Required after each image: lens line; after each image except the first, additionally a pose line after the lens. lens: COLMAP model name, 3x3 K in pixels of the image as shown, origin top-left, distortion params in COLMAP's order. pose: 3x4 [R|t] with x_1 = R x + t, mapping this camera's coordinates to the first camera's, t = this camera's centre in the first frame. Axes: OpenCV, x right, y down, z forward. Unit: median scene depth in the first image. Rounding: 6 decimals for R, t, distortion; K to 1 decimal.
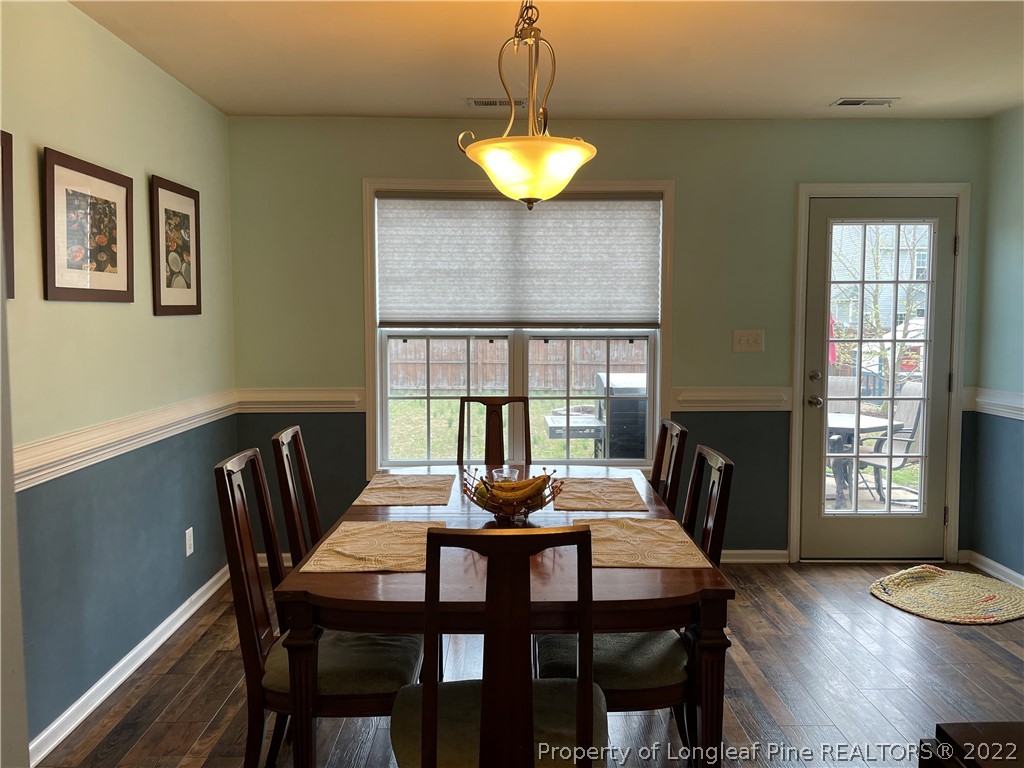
lens RADIAL K [[779.6, 0, 514.8], [0, 779.6, 369.6], [0, 0, 1]] dist [0.080199, -0.066261]
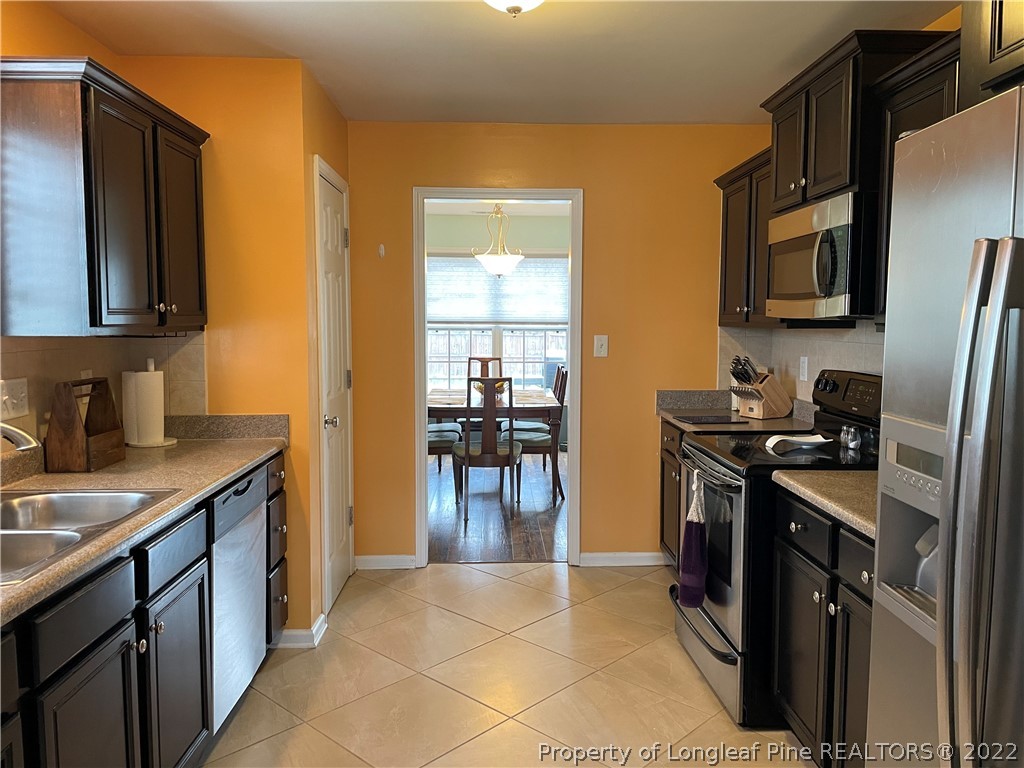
lens RADIAL K [[779.6, 0, 514.8], [0, 779.6, 369.6], [0, 0, 1]] dist [0.080199, -0.066261]
pose [[0.999735, 0.003477, 0.022749, 0.004594], [-0.003369, 0.999983, -0.004789, 0.065641], [-0.022765, 0.004711, 0.999730, -0.901461]]
